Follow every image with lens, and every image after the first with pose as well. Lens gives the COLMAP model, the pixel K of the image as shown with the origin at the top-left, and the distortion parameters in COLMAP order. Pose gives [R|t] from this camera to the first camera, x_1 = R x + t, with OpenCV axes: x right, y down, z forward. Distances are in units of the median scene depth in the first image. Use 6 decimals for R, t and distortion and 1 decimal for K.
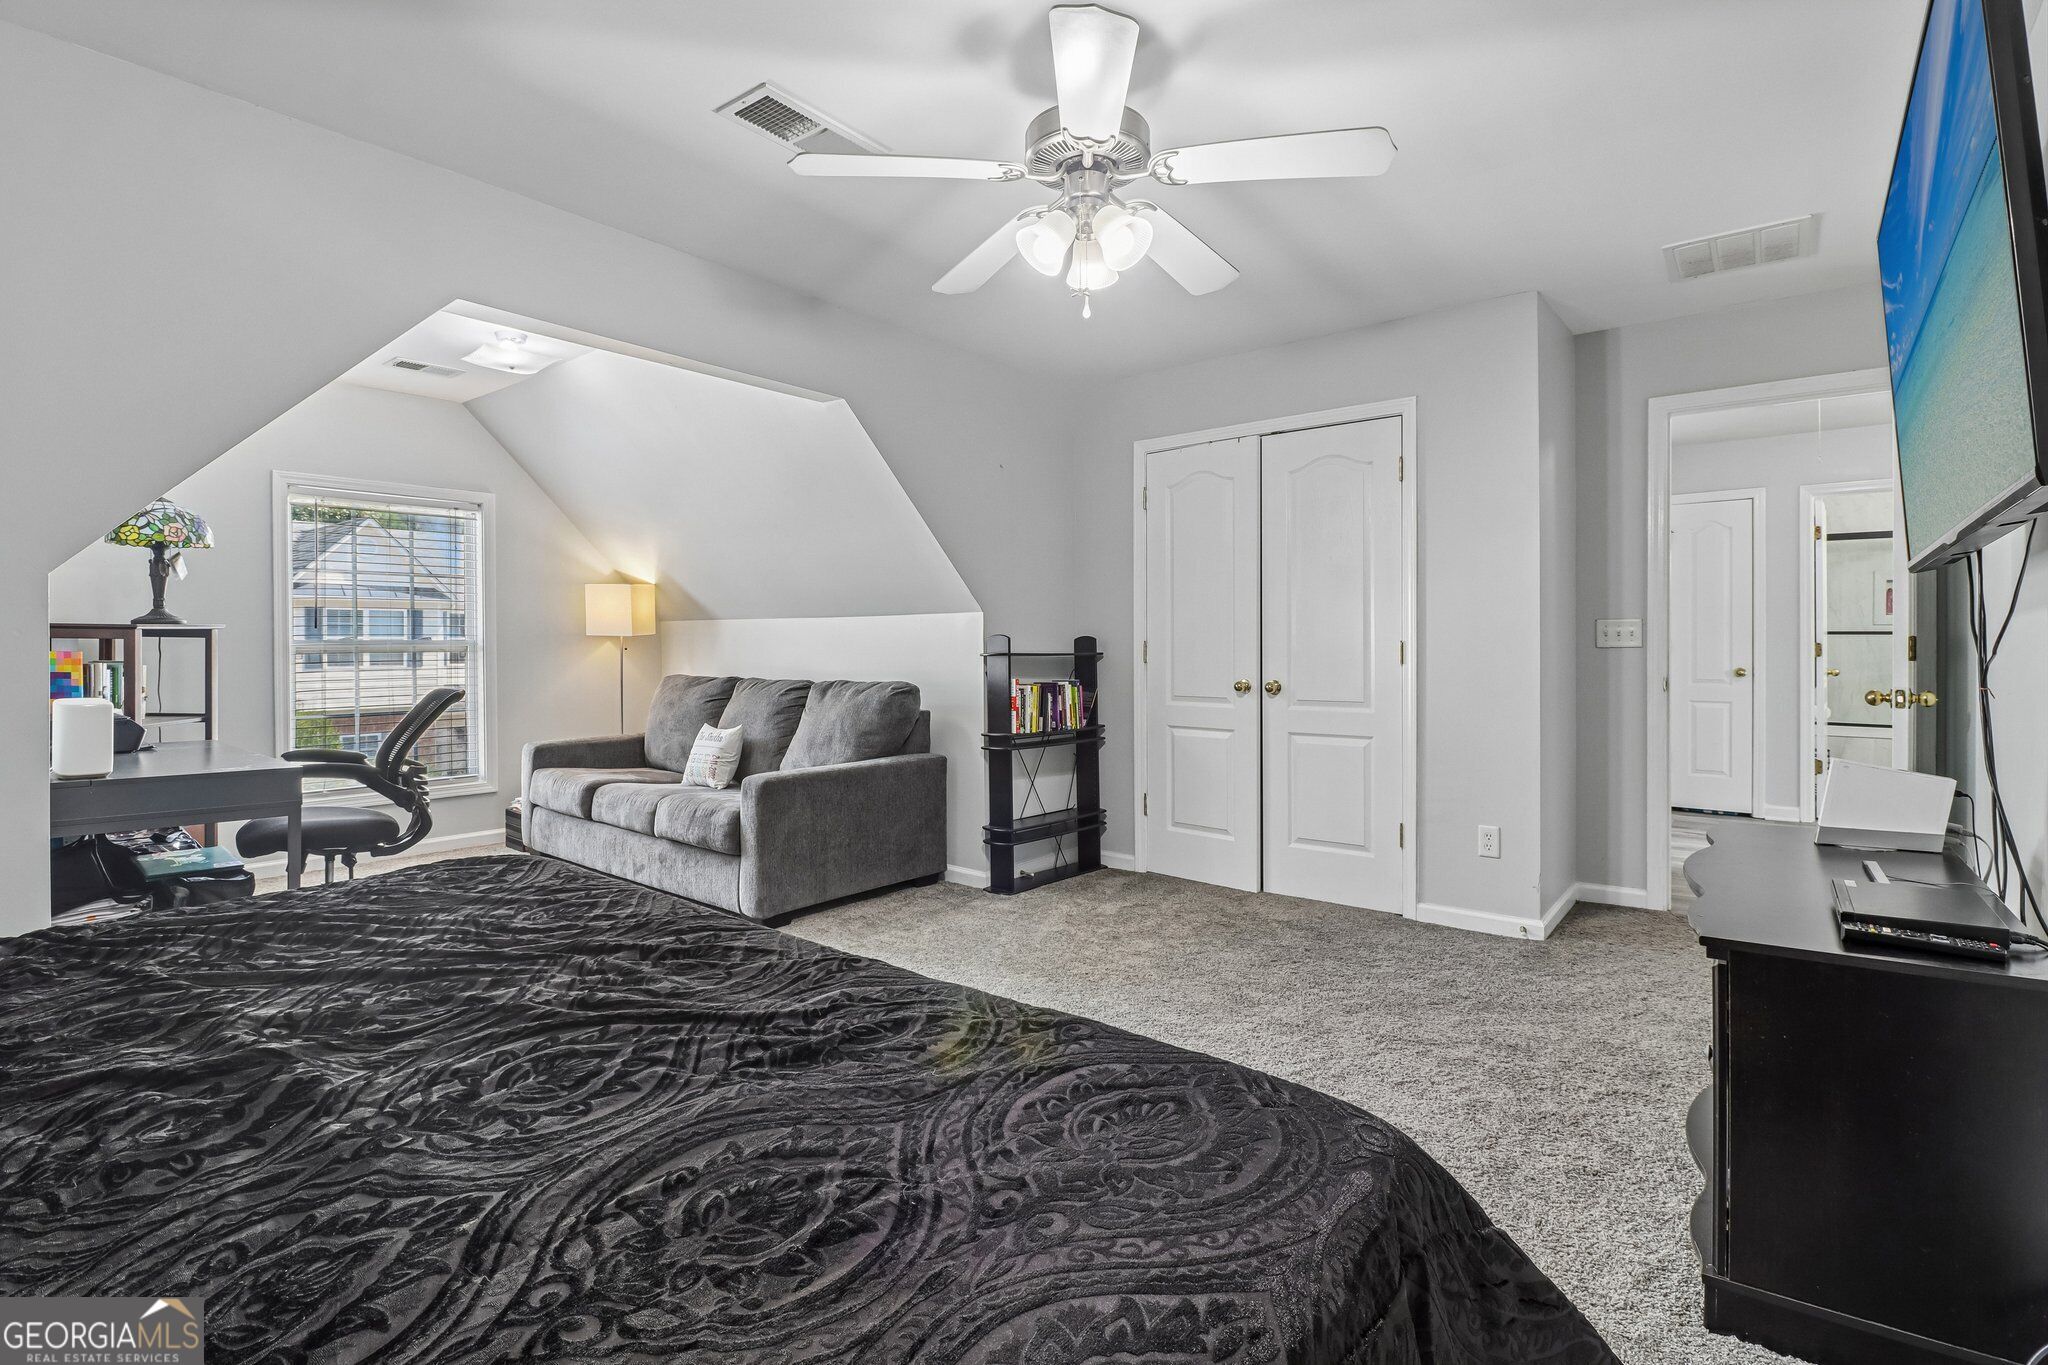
lens RADIAL K [[962.3, 0, 1031.7], [0, 962.3, 650.0], [0, 0, 1]] dist [0.019604, -0.000136]
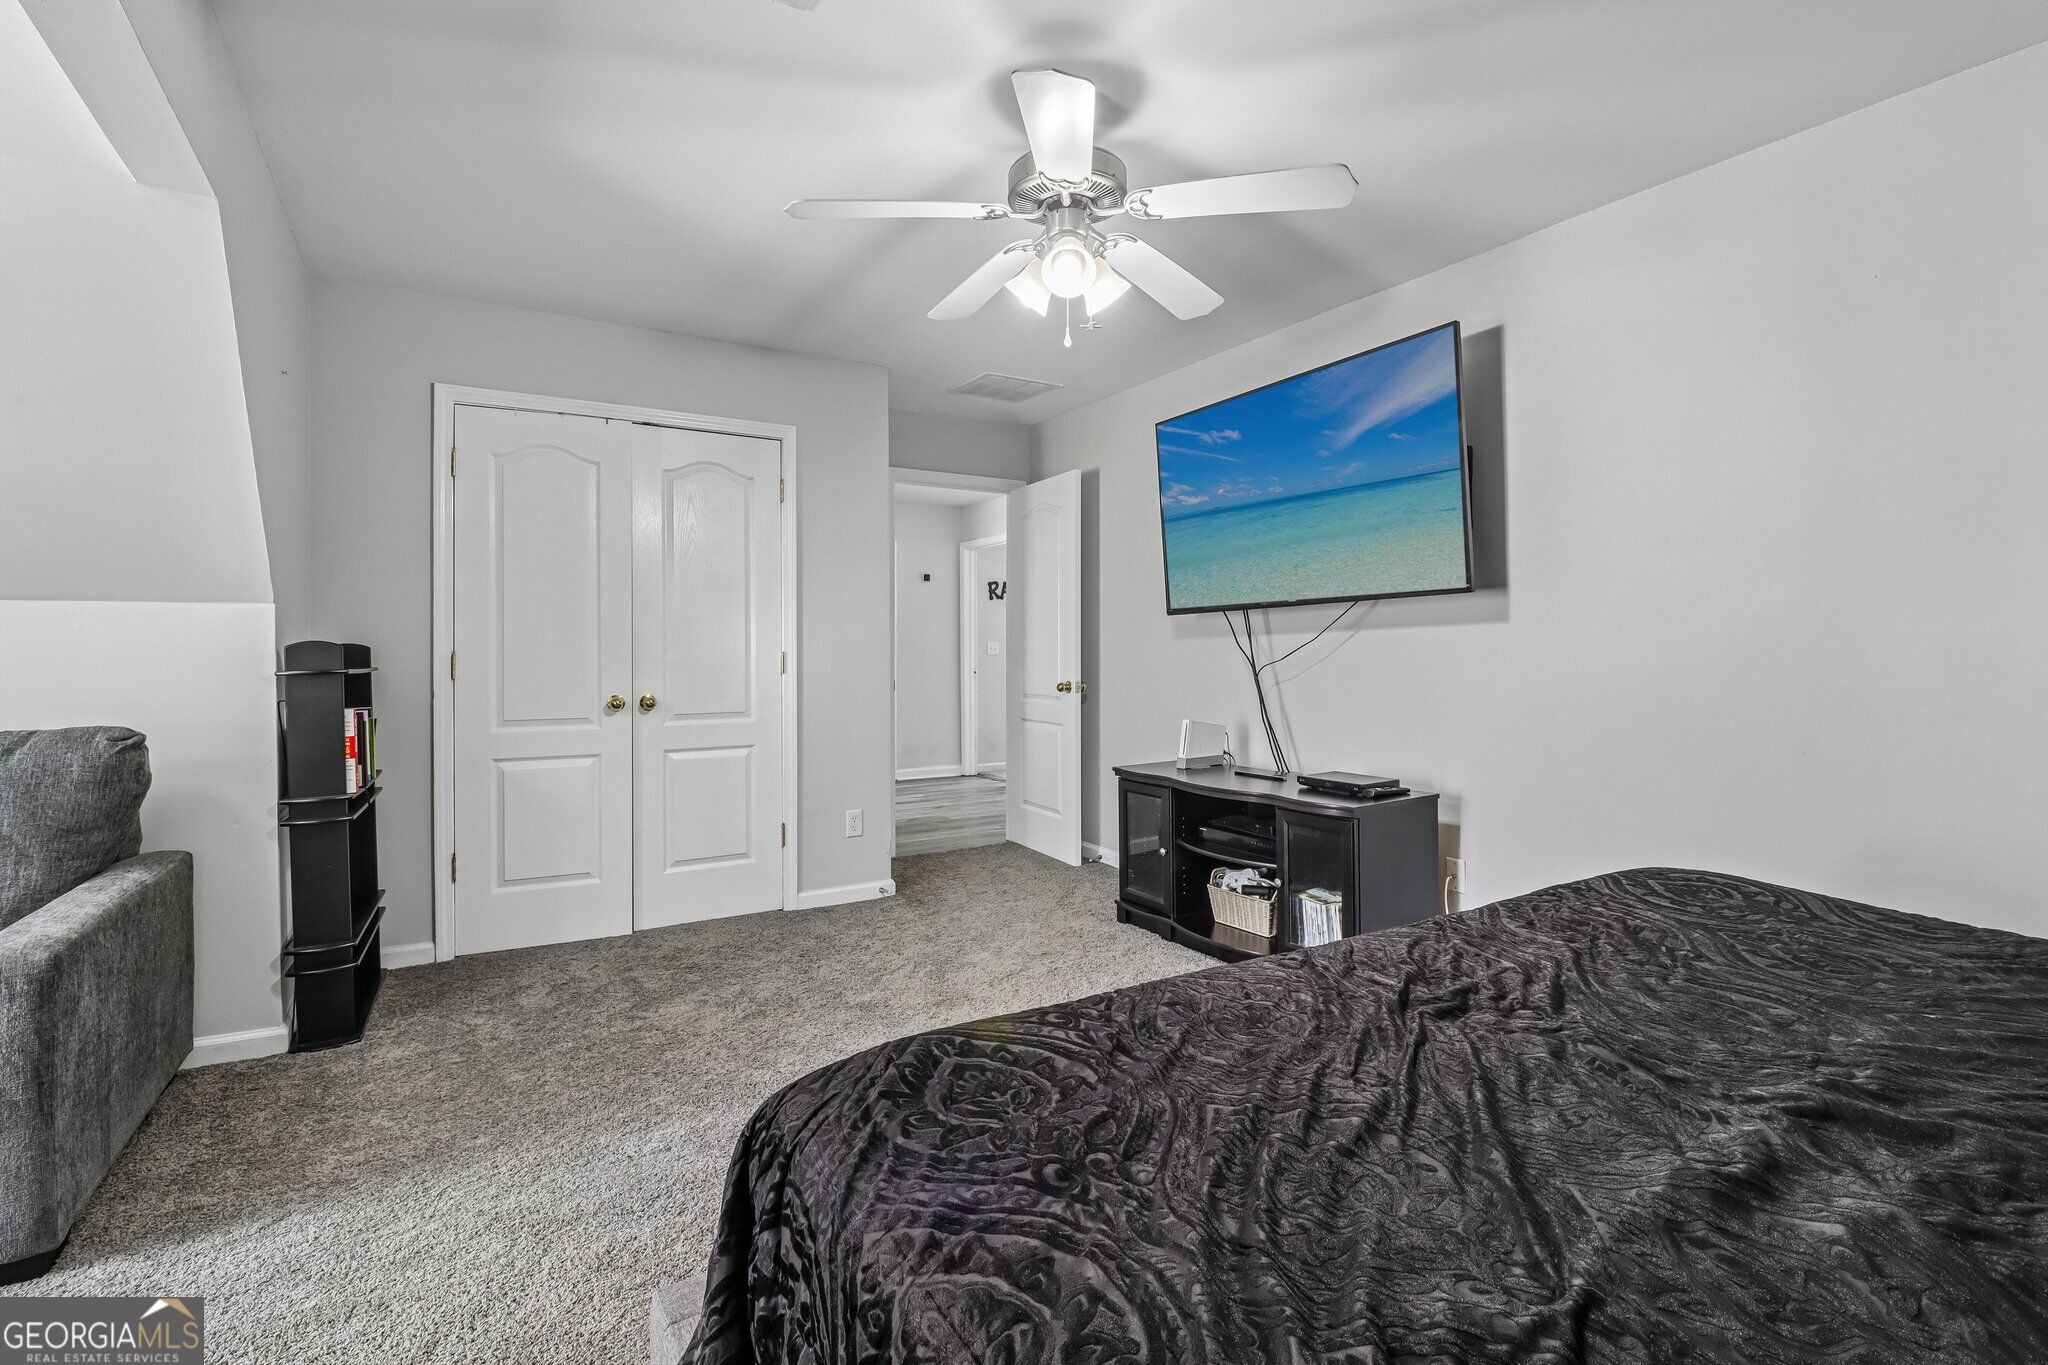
lens RADIAL K [[962.3, 0, 1031.7], [0, 962.3, 650.0], [0, 0, 1]] dist [0.019604, -0.000136]
pose [[0.347621, 0.003449, 0.937629, -0.507260], [0.004754, 0.999974, -0.005441, -0.004366], [-0.937623, 0.006349, 0.347595, 0.361847]]
